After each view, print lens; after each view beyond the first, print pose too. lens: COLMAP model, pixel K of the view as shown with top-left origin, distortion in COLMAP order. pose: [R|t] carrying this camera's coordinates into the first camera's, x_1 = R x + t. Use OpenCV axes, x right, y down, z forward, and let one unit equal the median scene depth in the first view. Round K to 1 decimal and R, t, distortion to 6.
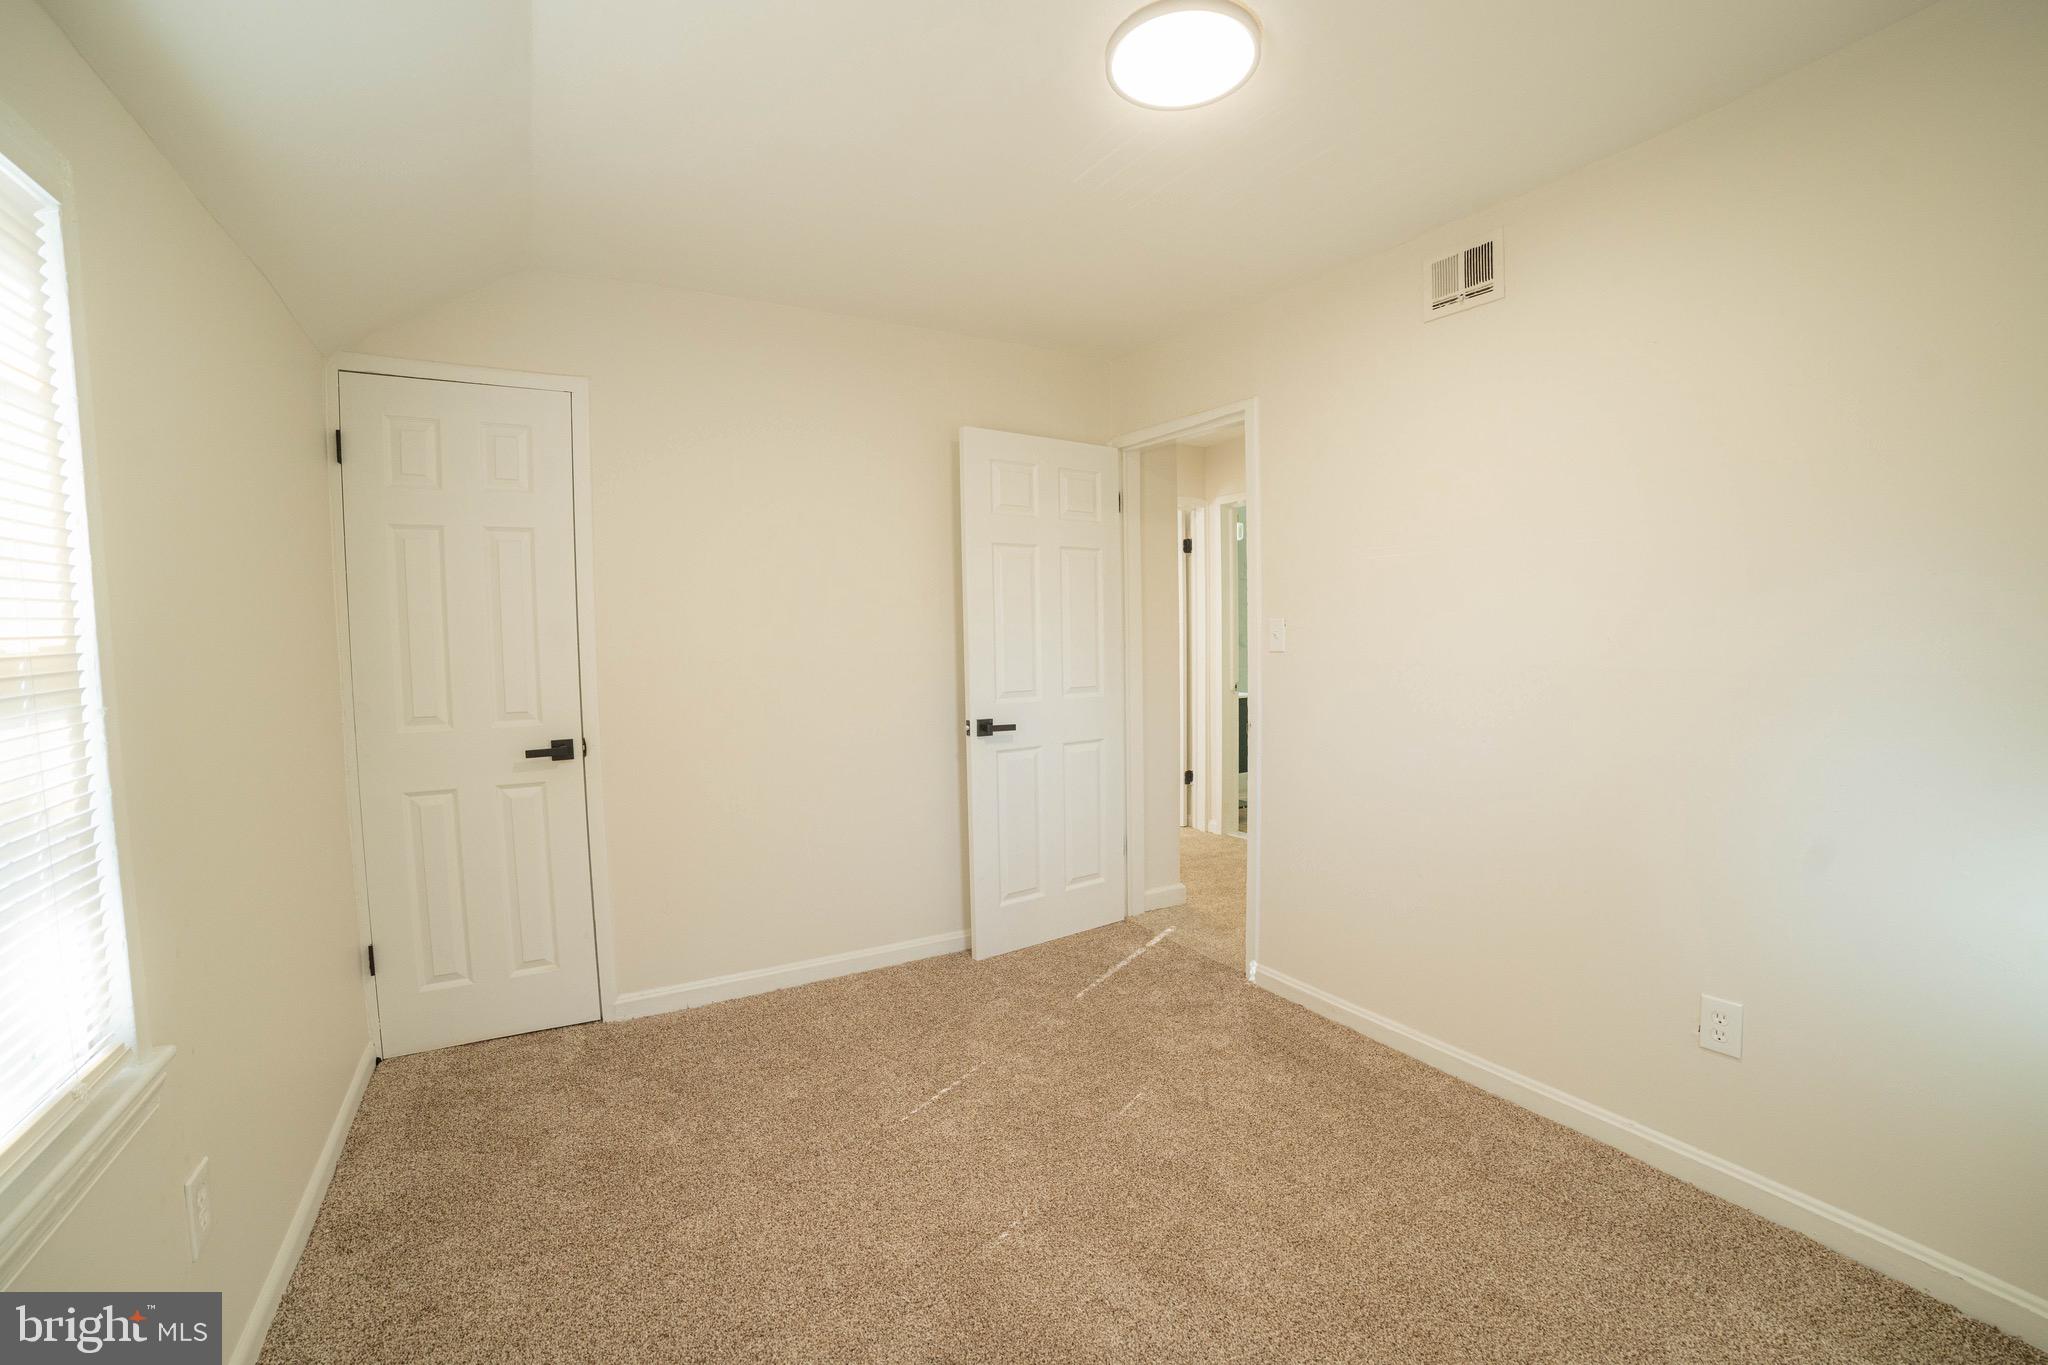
lens RADIAL K [[864.8, 0, 1026.3], [0, 864.8, 687.9], [0, 0, 1]] dist [-0.094632, 0.039603]
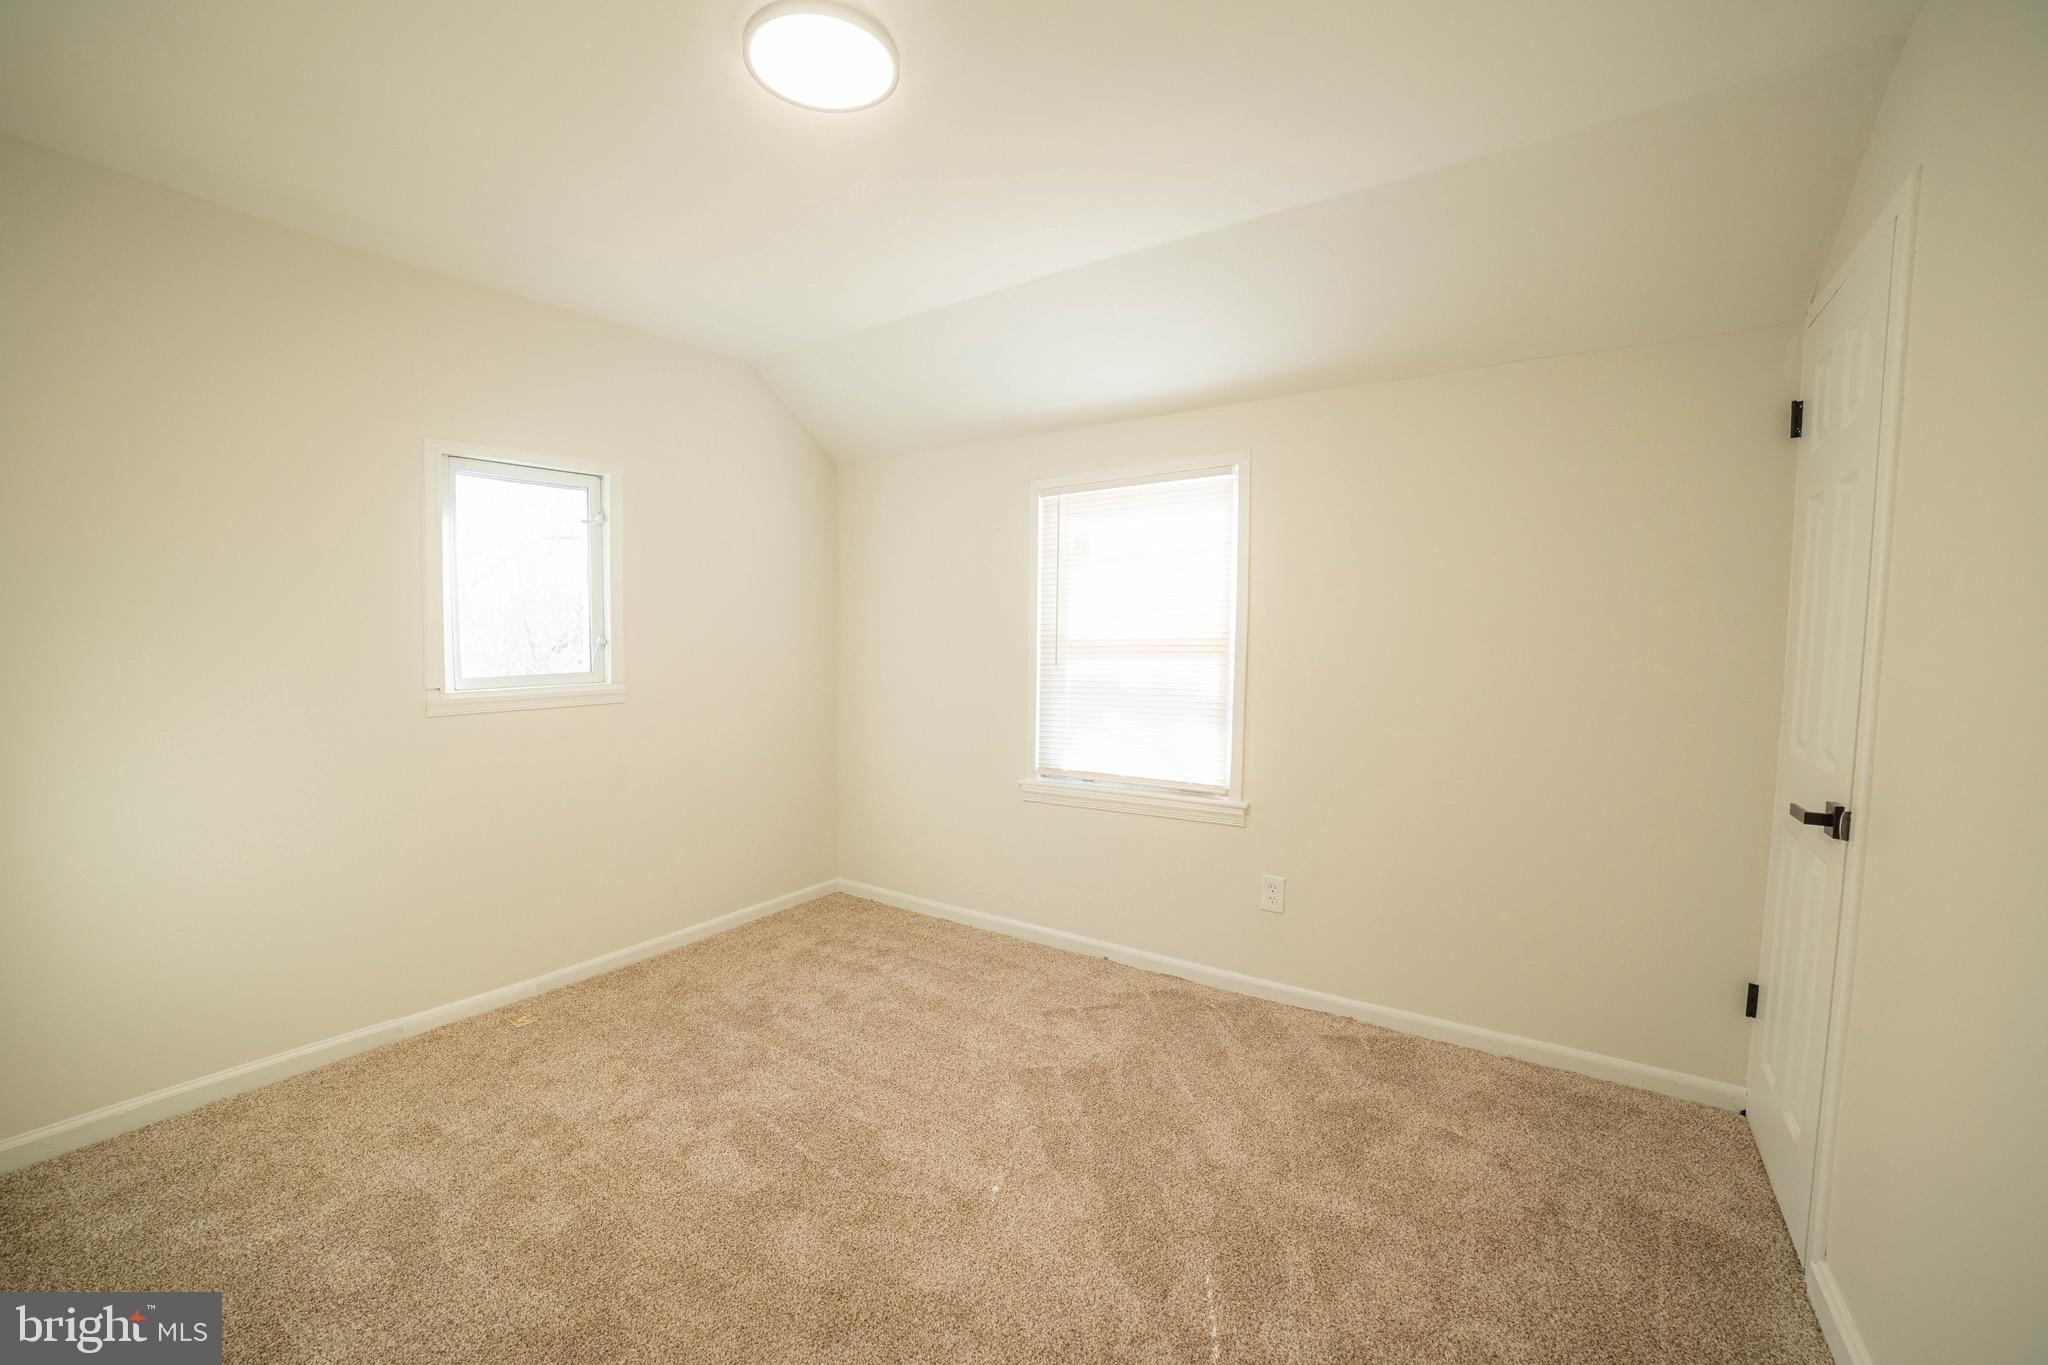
lens RADIAL K [[865.5, 0, 1025.2], [0, 865.5, 689.3], [0, 0, 1]] dist [-0.090116, 0.037400]
pose [[-0.896505, 0.039660, -0.441254, 0.619676], [-0.022072, 0.990750, 0.133892, -0.220216], [0.442483, 0.129774, -0.887337, 2.961668]]
